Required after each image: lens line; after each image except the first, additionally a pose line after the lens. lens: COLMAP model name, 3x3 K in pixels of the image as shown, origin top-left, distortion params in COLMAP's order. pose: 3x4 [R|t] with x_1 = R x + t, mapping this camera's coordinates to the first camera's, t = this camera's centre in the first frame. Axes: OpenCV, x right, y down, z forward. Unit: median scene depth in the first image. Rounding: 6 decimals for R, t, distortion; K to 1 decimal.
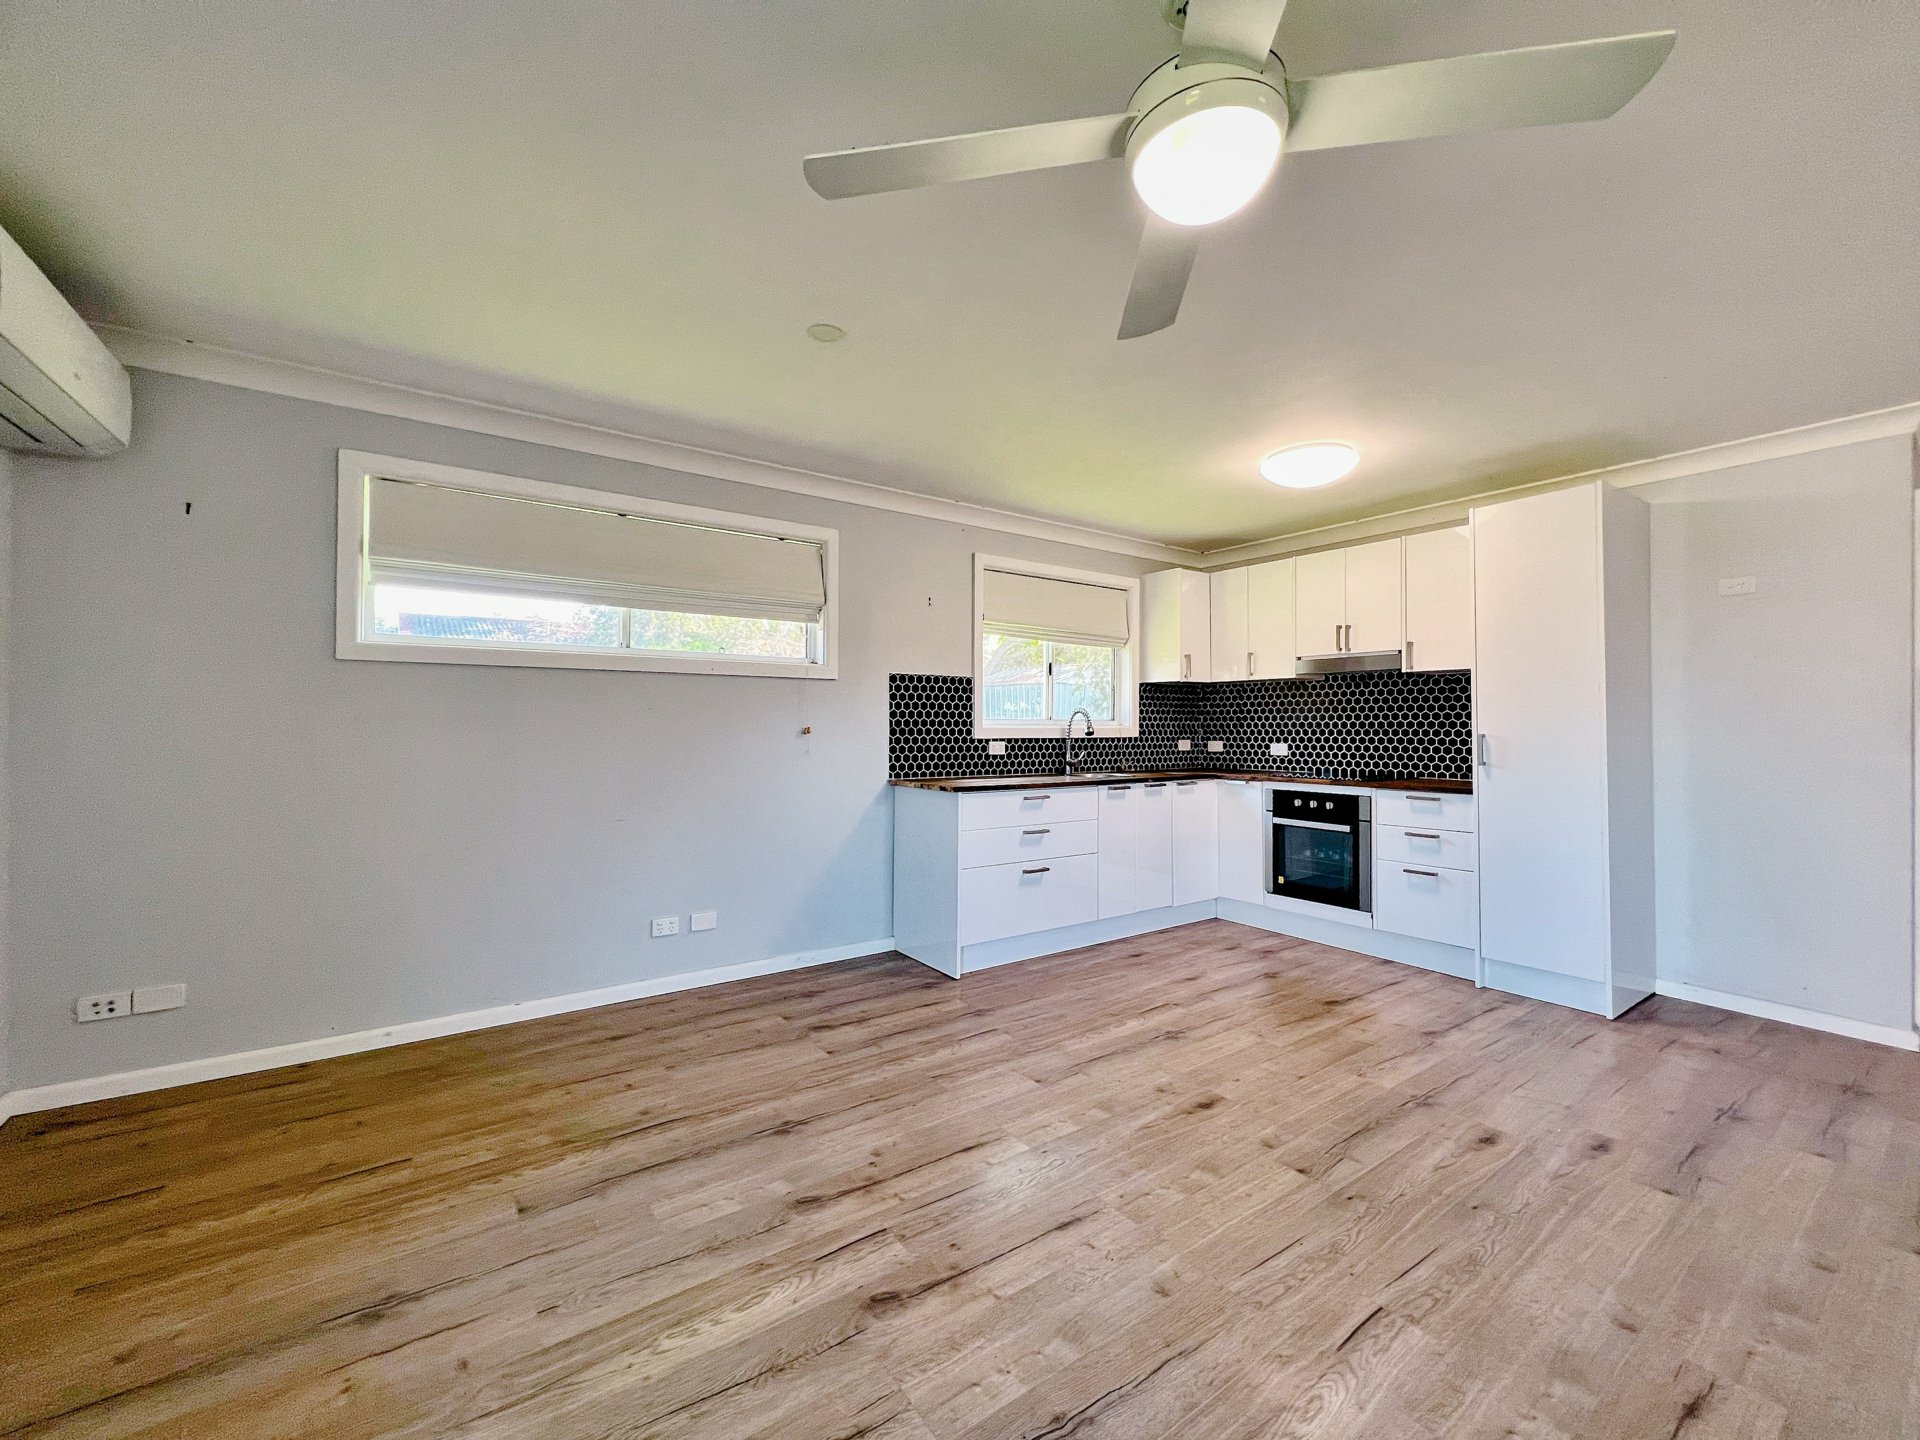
lens RADIAL K [[774.5, 0, 967.0], [0, 774.5, 722.0], [0, 0, 1]] dist [-0.001084, -0.000073]
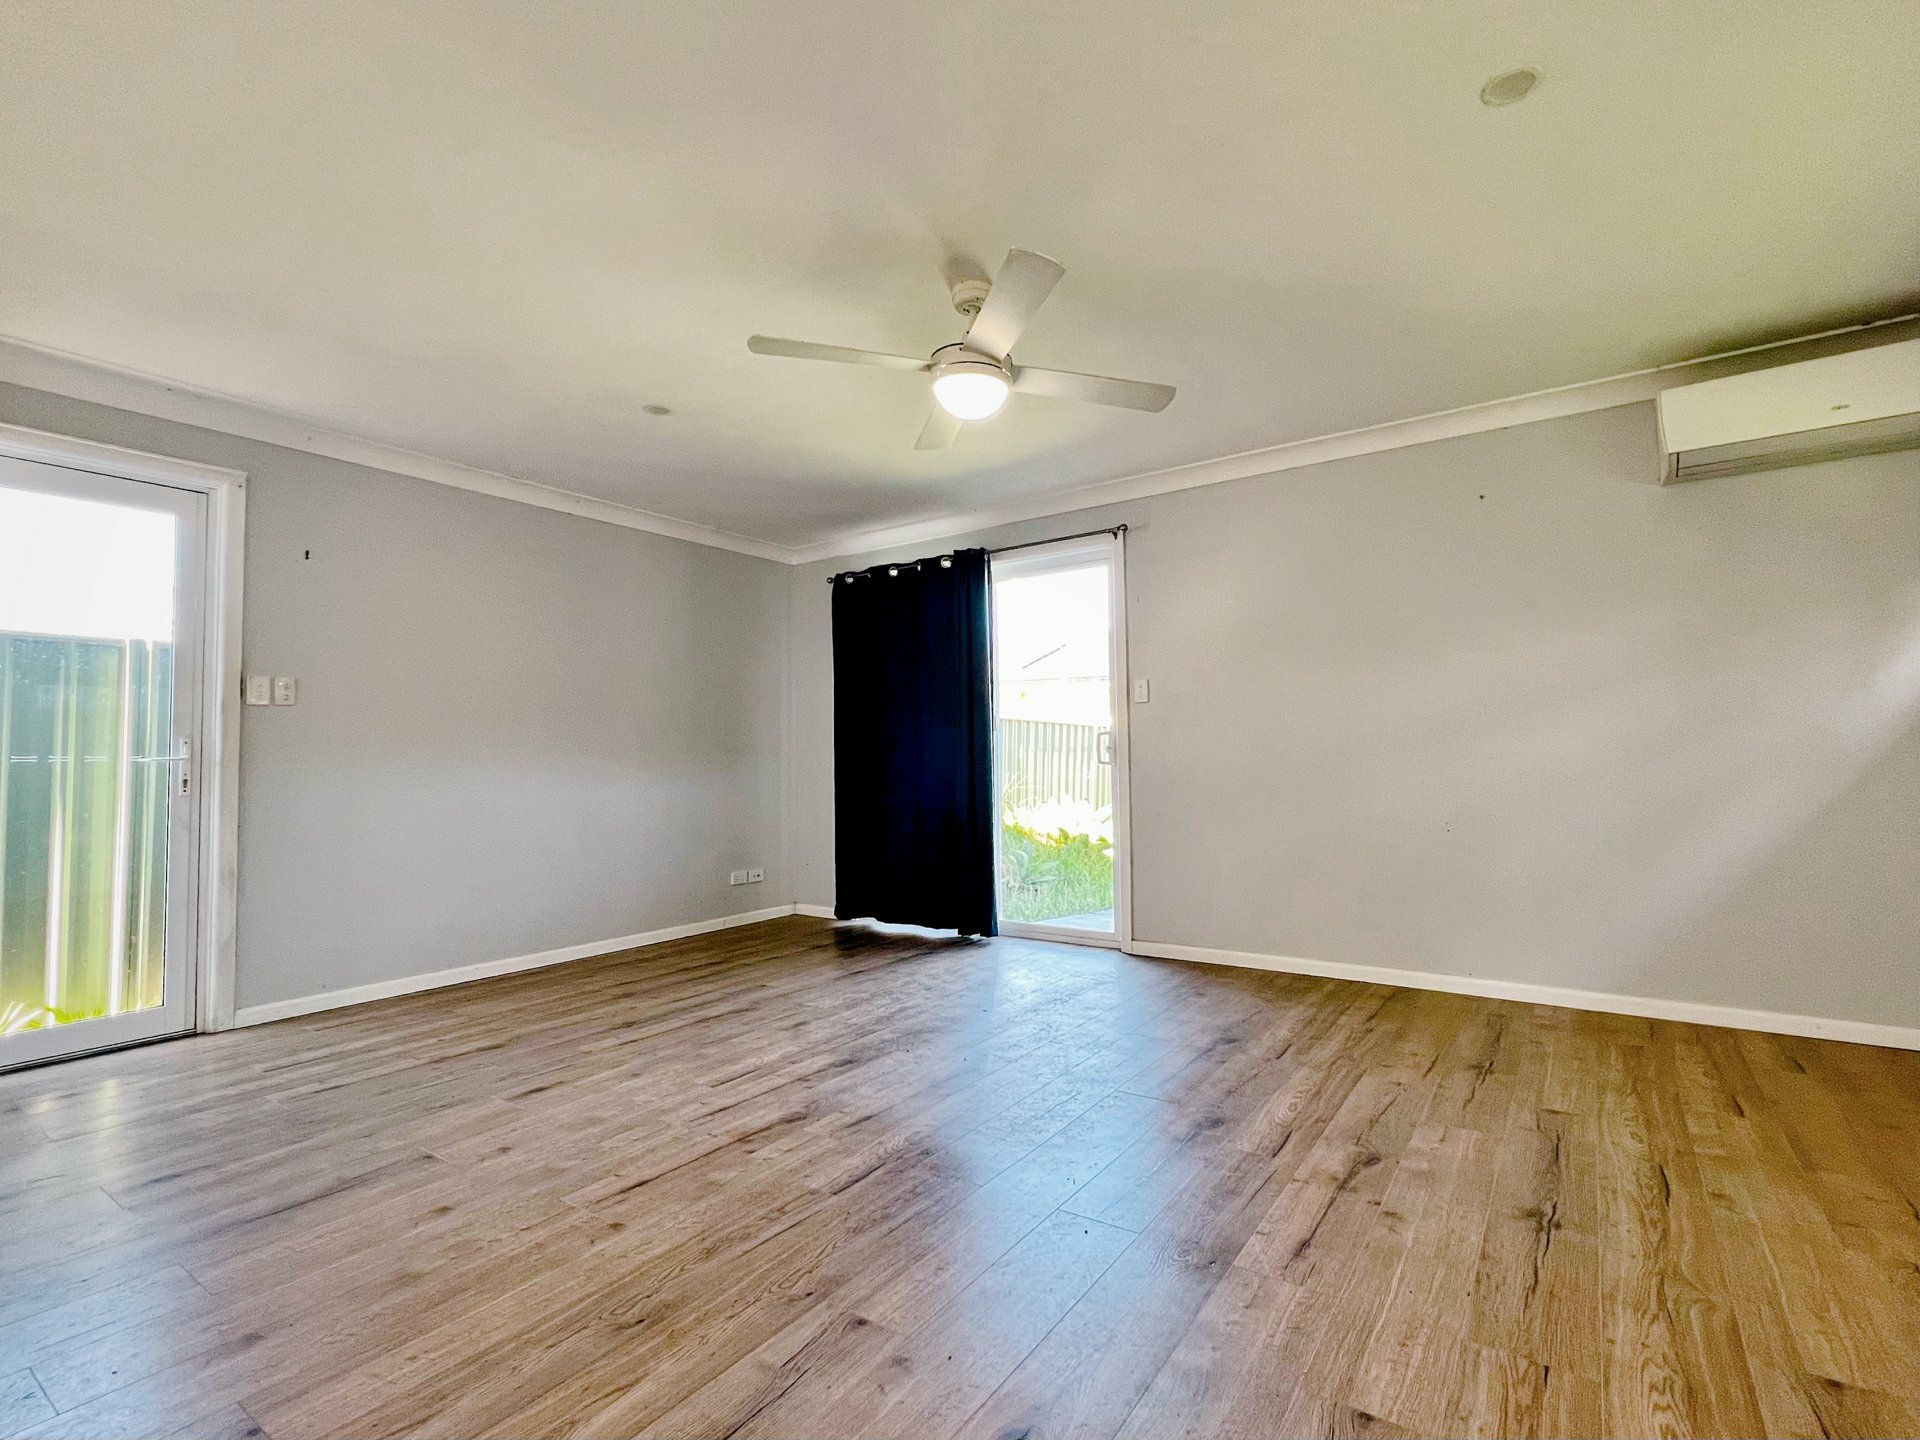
lens RADIAL K [[774.5, 0, 954.6], [0, 774.5, 726.6], [0, 0, 1]] dist [-0.001084, -0.000073]
pose [[-0.951712, -0.006577, -0.306921, 0.575163], [0.003749, 0.999447, -0.033042, 0.094530], [0.306969, -0.032597, -0.951161, 1.711498]]
